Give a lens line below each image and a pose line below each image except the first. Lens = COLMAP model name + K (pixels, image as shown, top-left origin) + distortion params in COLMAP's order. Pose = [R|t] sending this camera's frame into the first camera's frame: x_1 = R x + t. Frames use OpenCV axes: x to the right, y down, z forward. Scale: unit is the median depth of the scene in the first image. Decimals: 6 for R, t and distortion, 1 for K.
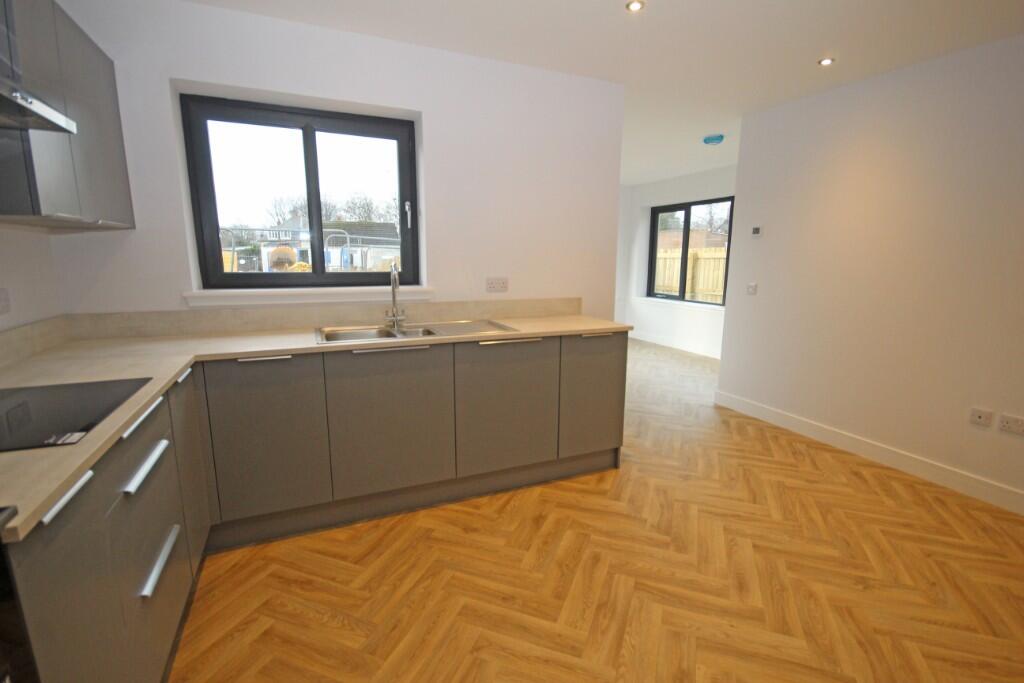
lens RADIAL K [[471.9, 0, 518.7], [0, 471.9, 342.5], [0, 0, 1]] dist [-0.010636, 0.000485]
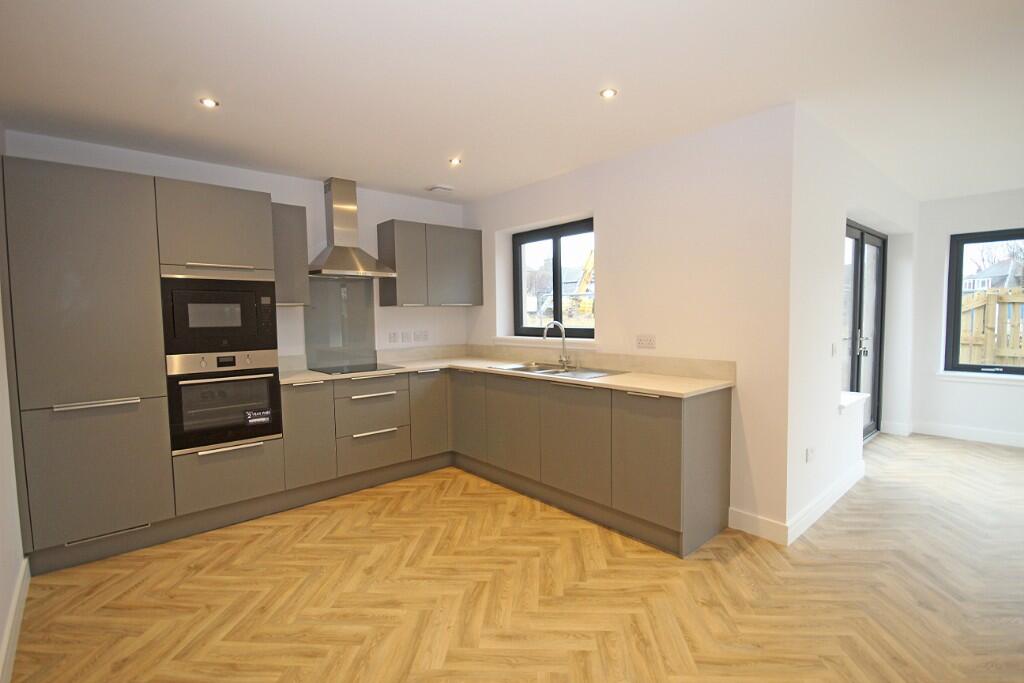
lens RADIAL K [[471.9, 0, 516.7], [0, 471.9, 342.9], [0, 0, 1]] dist [-0.010636, 0.000485]
pose [[0.302566, 0.044624, -0.952083, 1.186861], [-0.157176, 0.987564, -0.003663, -0.090766], [0.940080, 0.150753, 0.305817, 0.516037]]
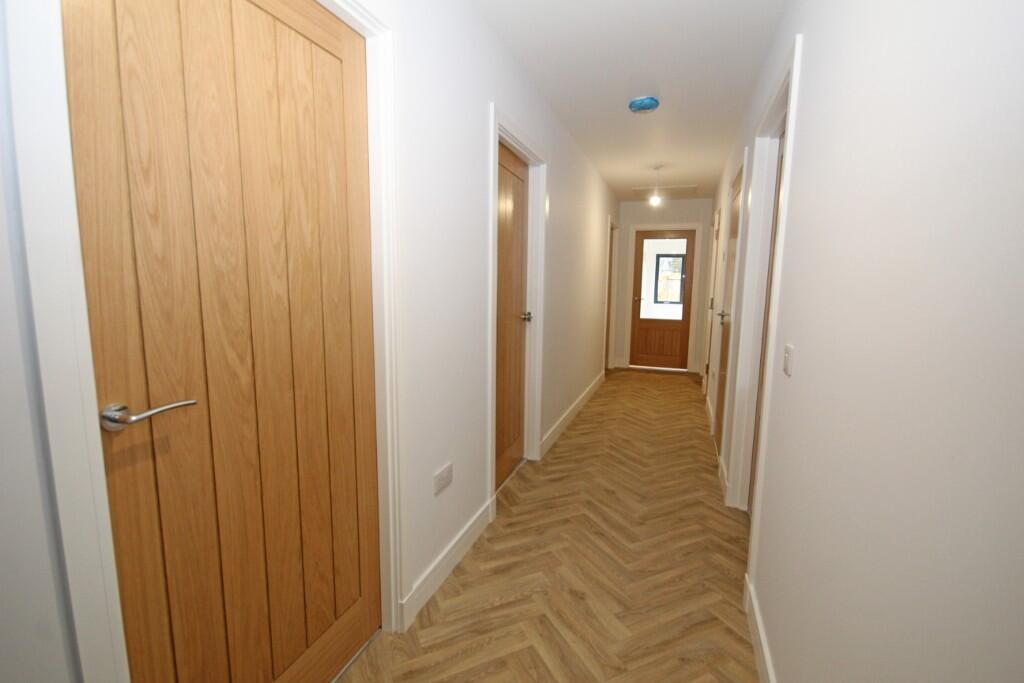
lens RADIAL K [[471.9, 0, 519.6], [0, 471.9, 343.0], [0, 0, 1]] dist [-0.010636, 0.000485]
pose [[-0.738514, -0.115129, 0.664336, -0.536813], [0.095979, 0.957328, 0.272601, -0.275664], [-0.667372, 0.265082, -0.695950, 1.541770]]
